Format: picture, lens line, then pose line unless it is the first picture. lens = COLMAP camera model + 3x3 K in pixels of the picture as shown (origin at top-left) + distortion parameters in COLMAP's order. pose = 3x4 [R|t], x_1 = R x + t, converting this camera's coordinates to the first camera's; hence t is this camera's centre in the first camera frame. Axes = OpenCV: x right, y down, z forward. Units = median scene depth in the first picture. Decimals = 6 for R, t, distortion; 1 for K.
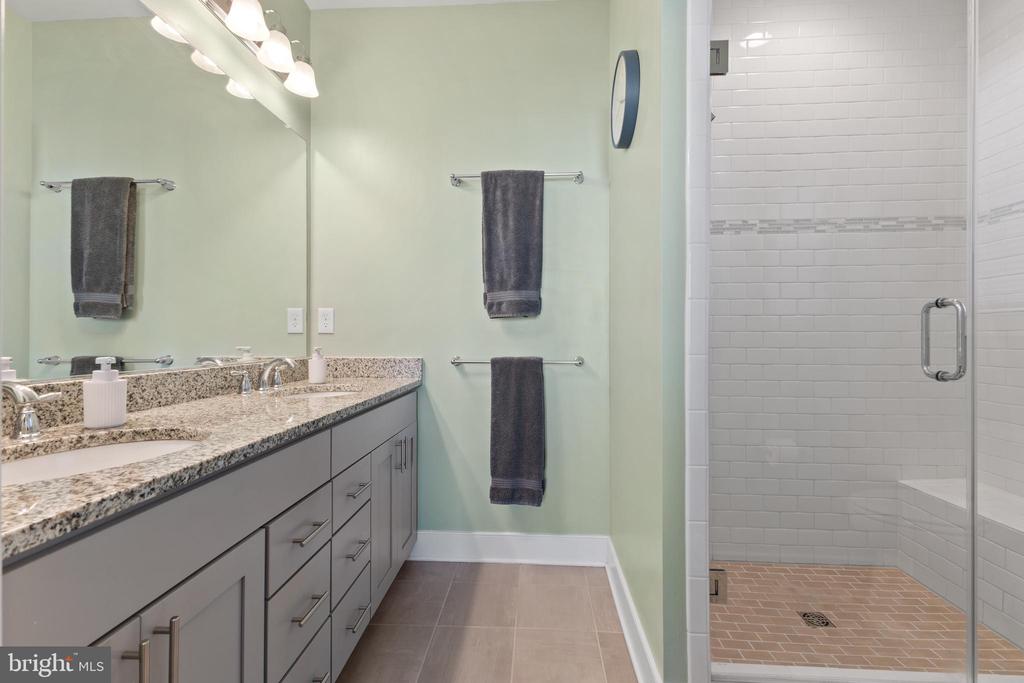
lens RADIAL K [[448.7, 0, 508.2], [0, 448.7, 335.9], [0, 0, 1]] dist [0.003439, 0.000315]
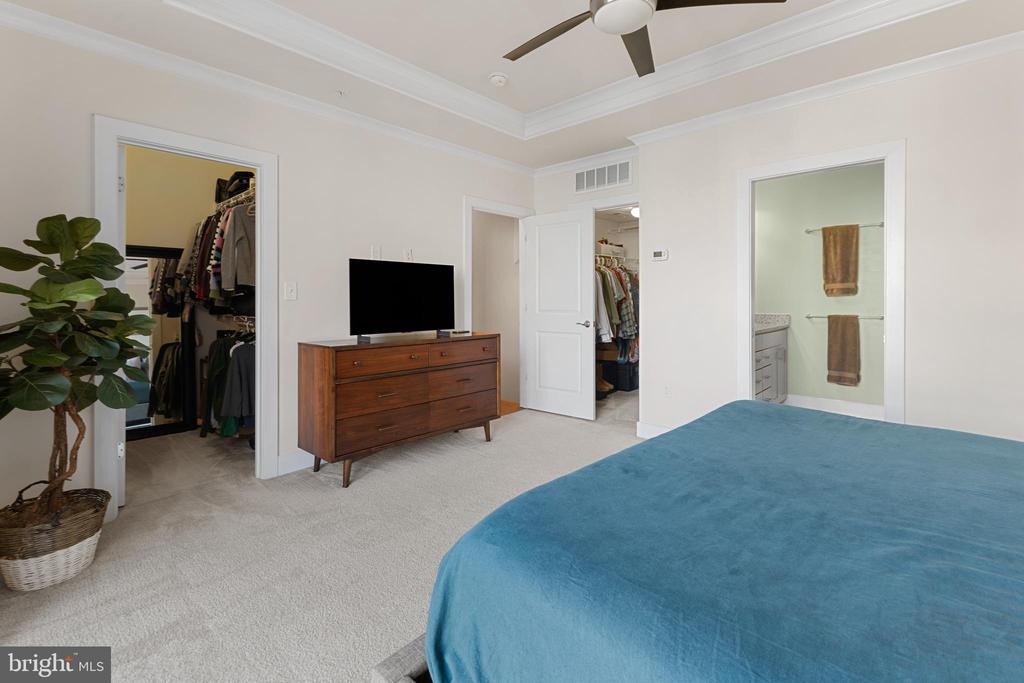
lens RADIAL K [[448.7, 0, 521.2], [0, 448.7, 298.3], [0, 0, 1]] dist [0.003439, 0.000315]
pose [[0.775538, -0.002659, -0.631295, 0.181757], [0.000283, 0.999992, -0.003864, -0.022478], [0.631301, 0.002818, 0.775533, -1.574387]]
